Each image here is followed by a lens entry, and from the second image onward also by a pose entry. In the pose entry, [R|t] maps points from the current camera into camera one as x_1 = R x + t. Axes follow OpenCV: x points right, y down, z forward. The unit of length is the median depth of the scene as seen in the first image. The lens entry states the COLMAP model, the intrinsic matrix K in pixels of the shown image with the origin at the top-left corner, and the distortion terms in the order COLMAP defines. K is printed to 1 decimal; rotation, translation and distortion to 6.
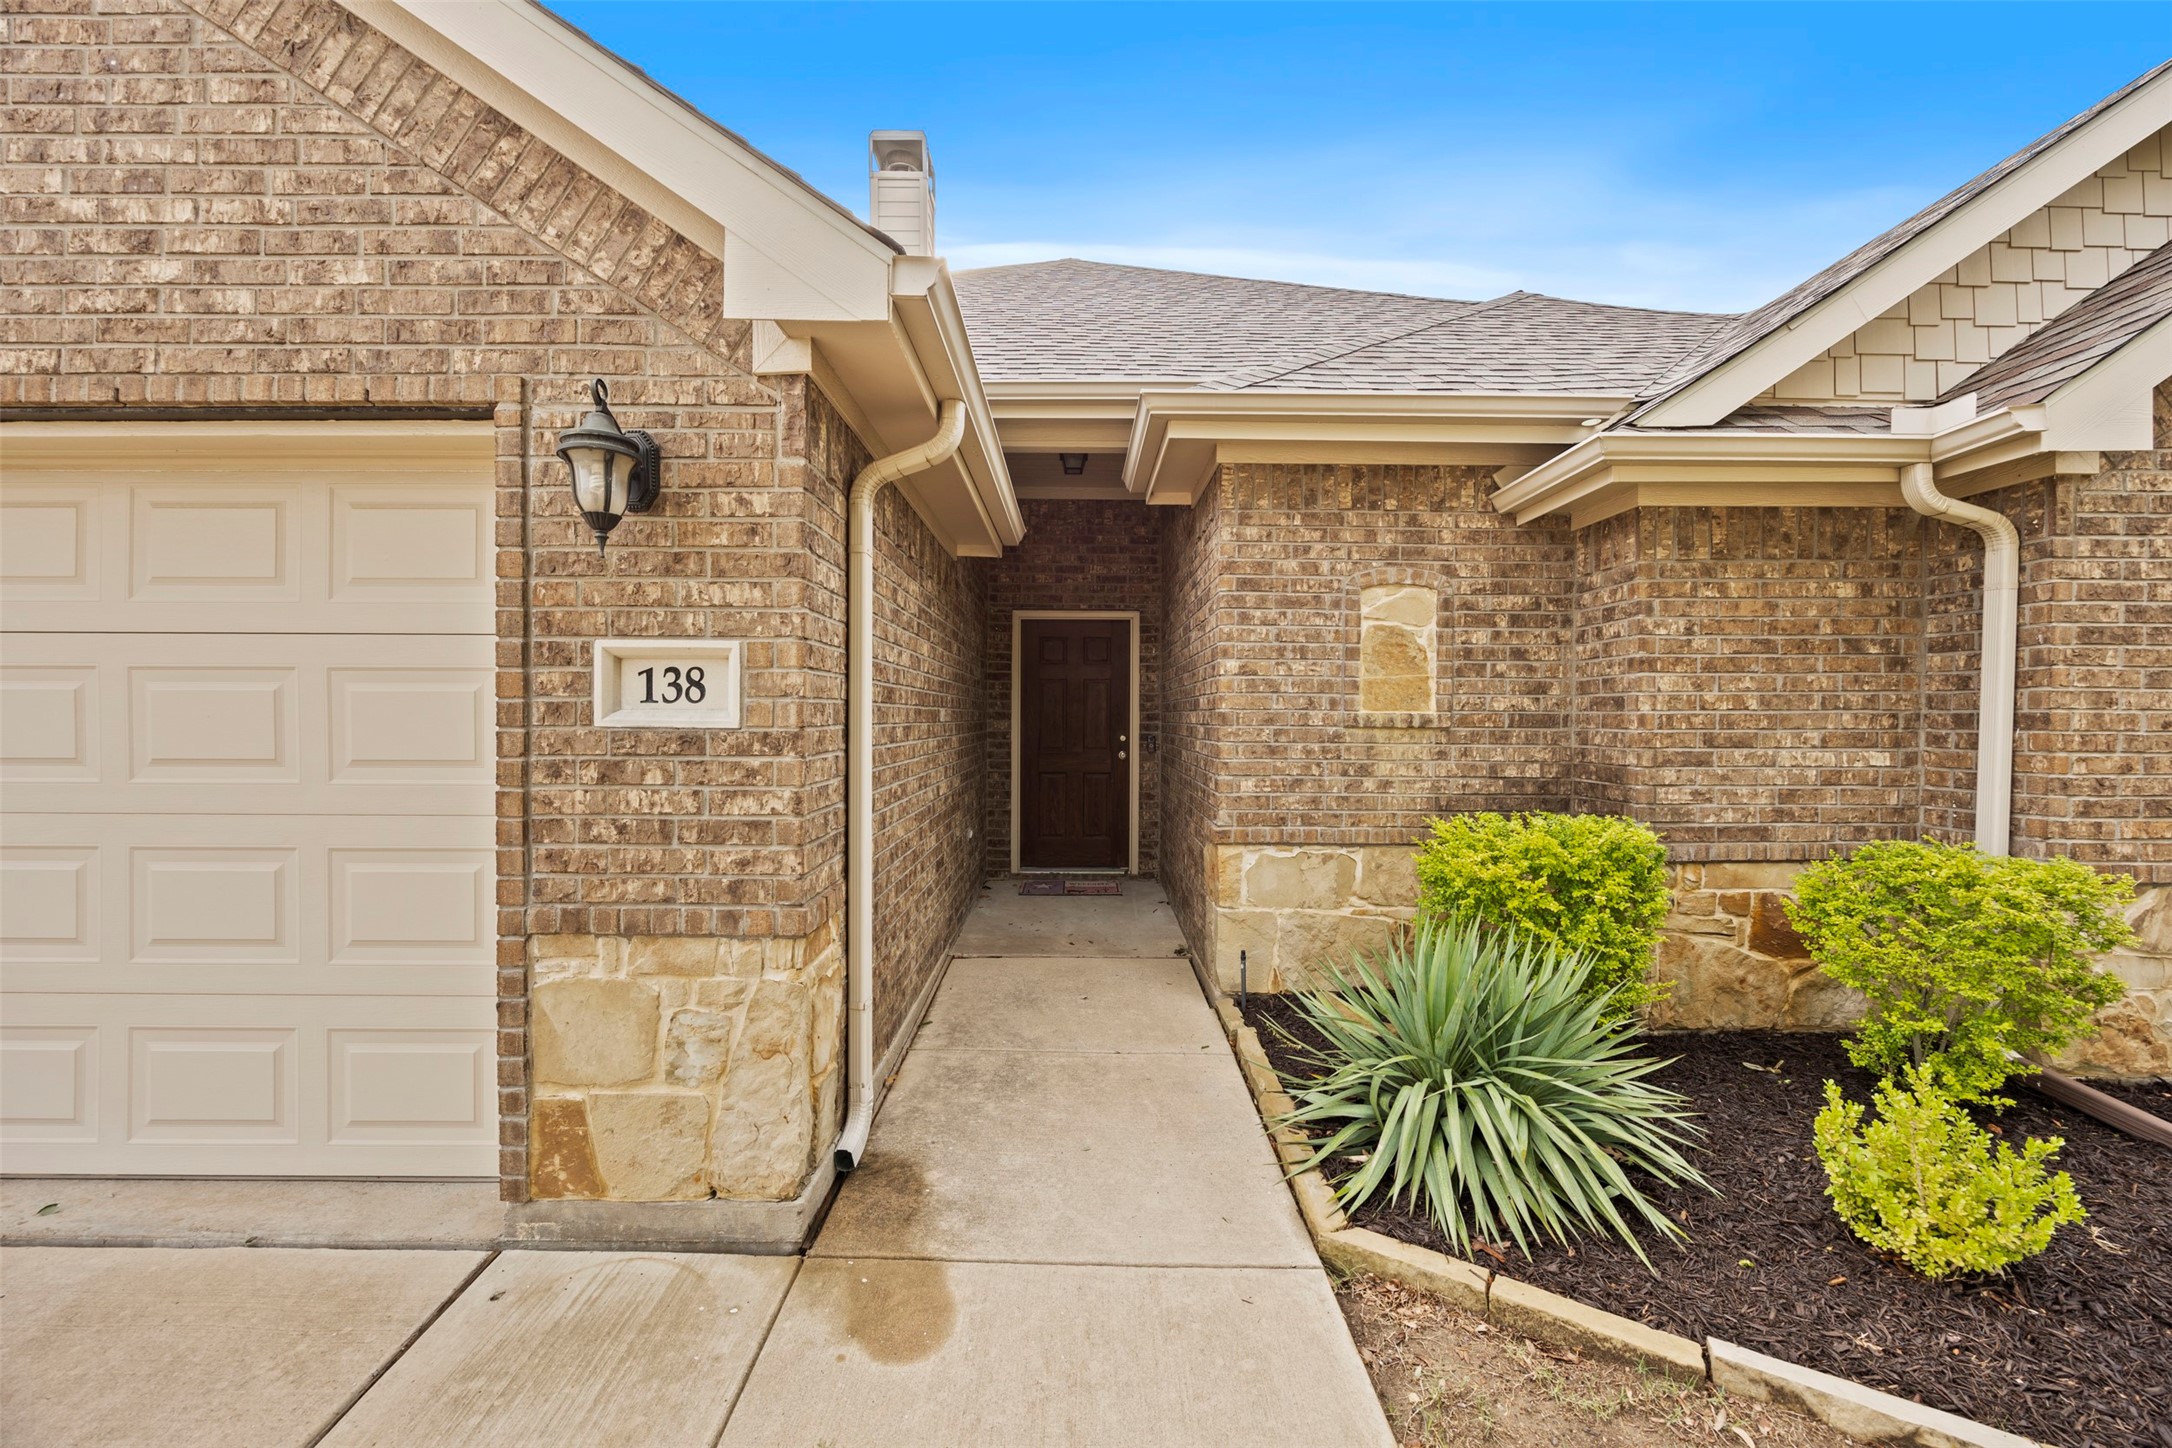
lens RADIAL K [[828.7, 0, 1085.4], [0, 828.7, 720.7], [0, 0, 1]] dist [-0.002717, -0.000486]
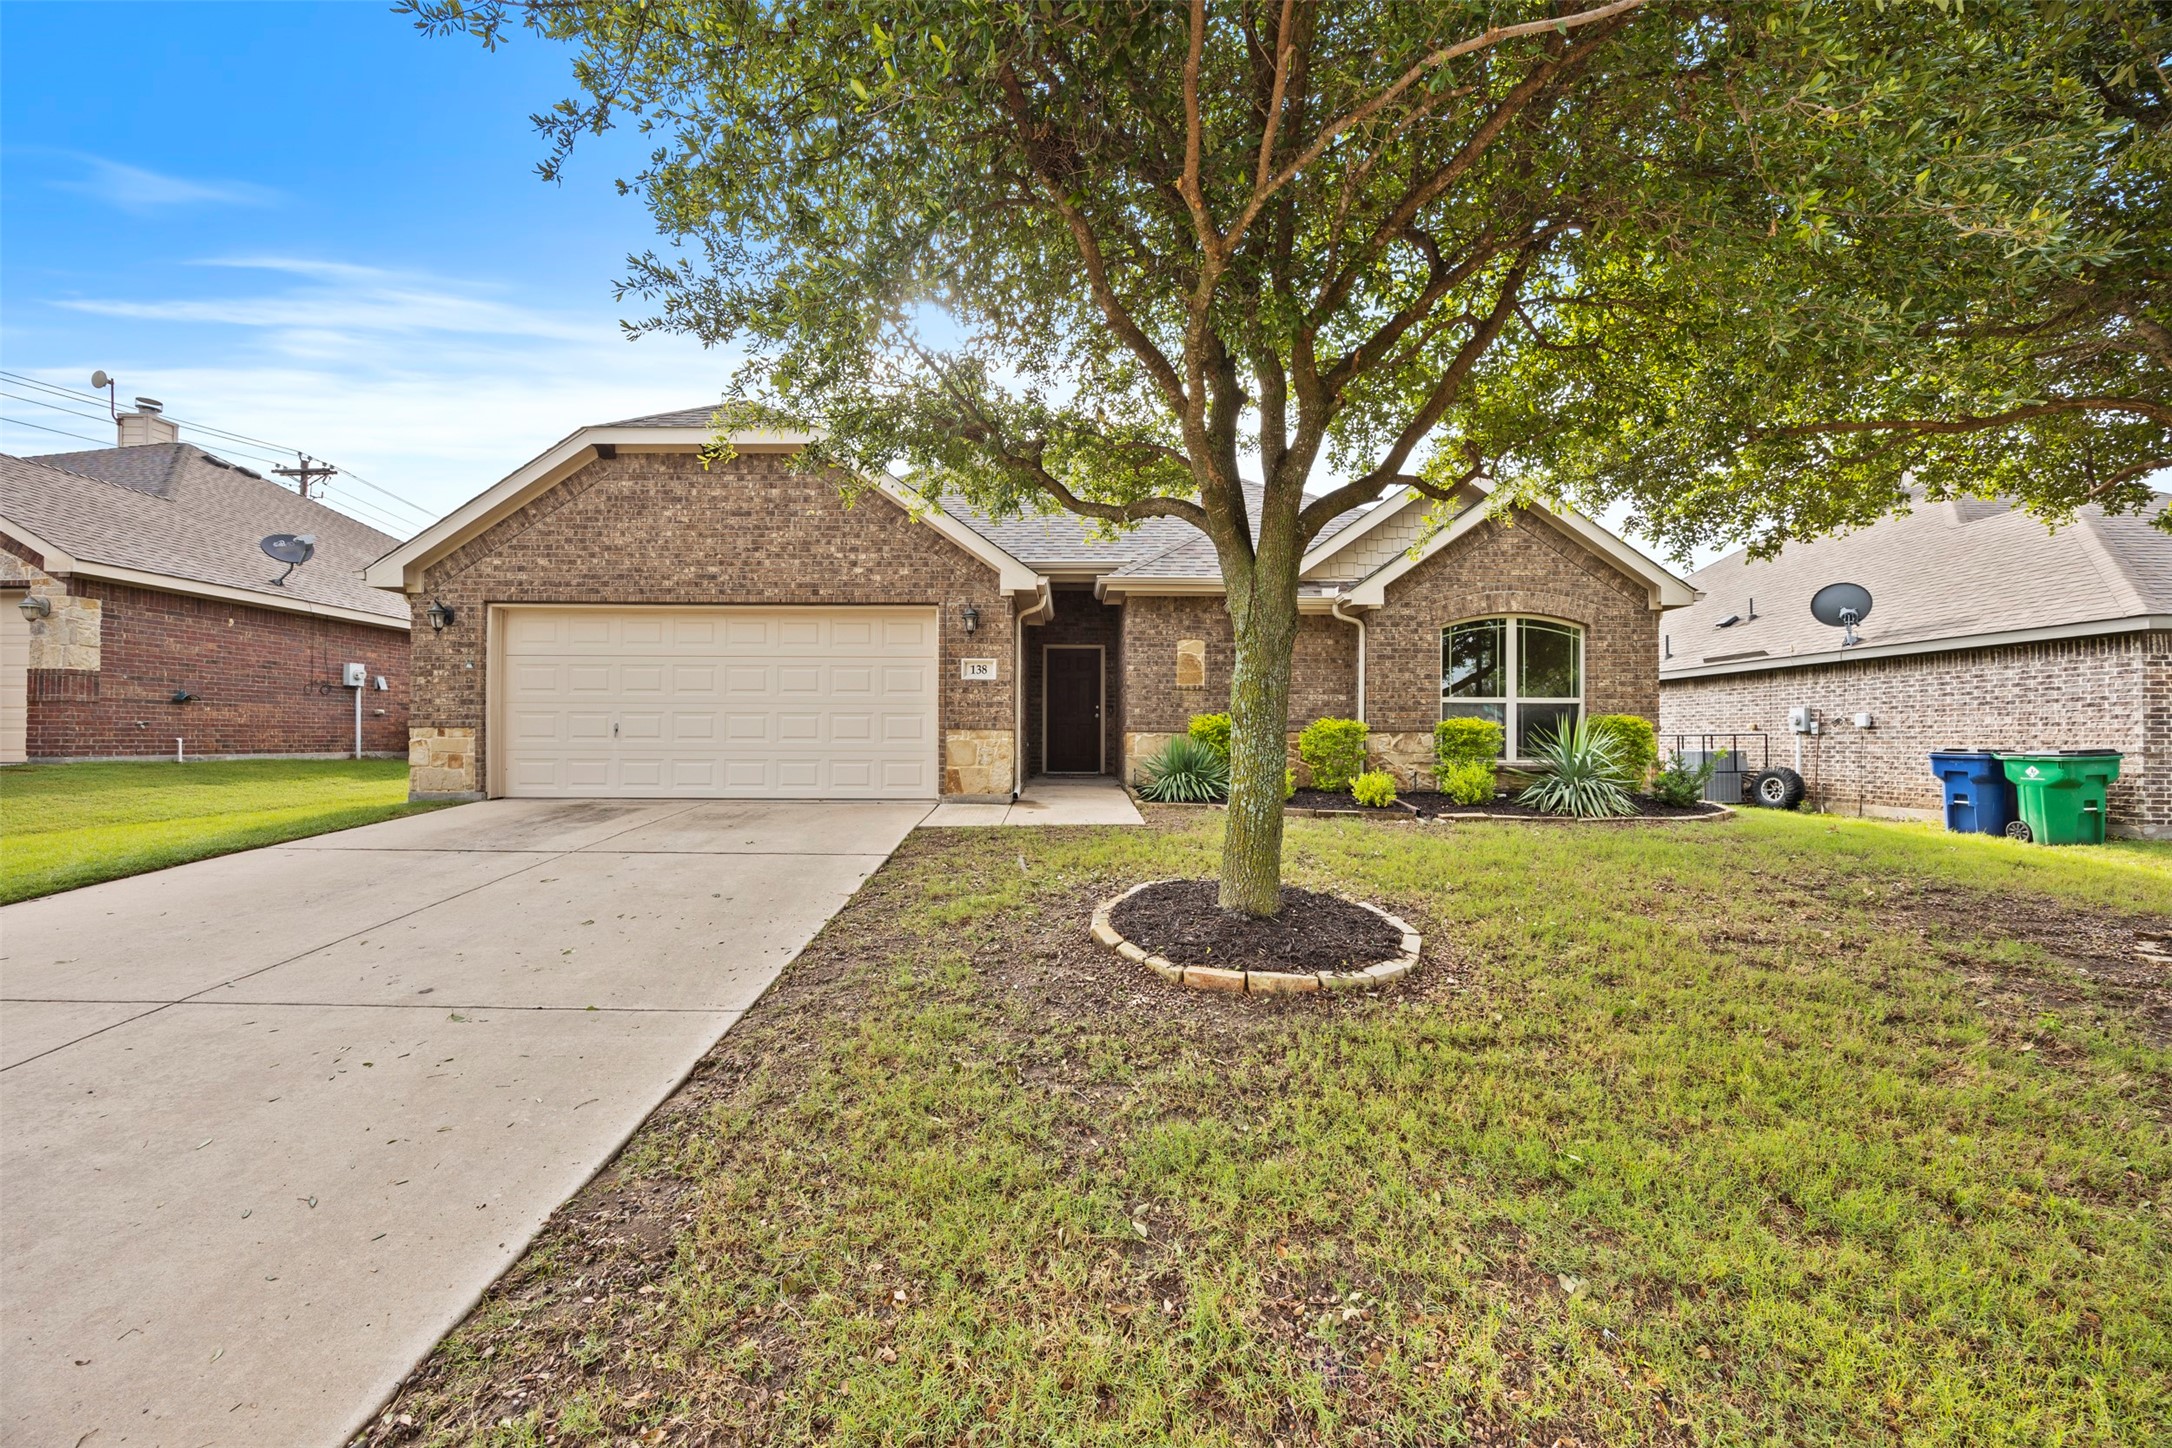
lens RADIAL K [[828.7, 0, 1083.3], [0, 828.7, 730.3], [0, 0, 1]] dist [-0.002717, -0.000486]
pose [[0.999983, -0.001141, 0.005693, -0.001523], [0.001207, 0.999931, -0.011651, 0.313093], [-0.005680, 0.011658, 0.999916, -3.173935]]
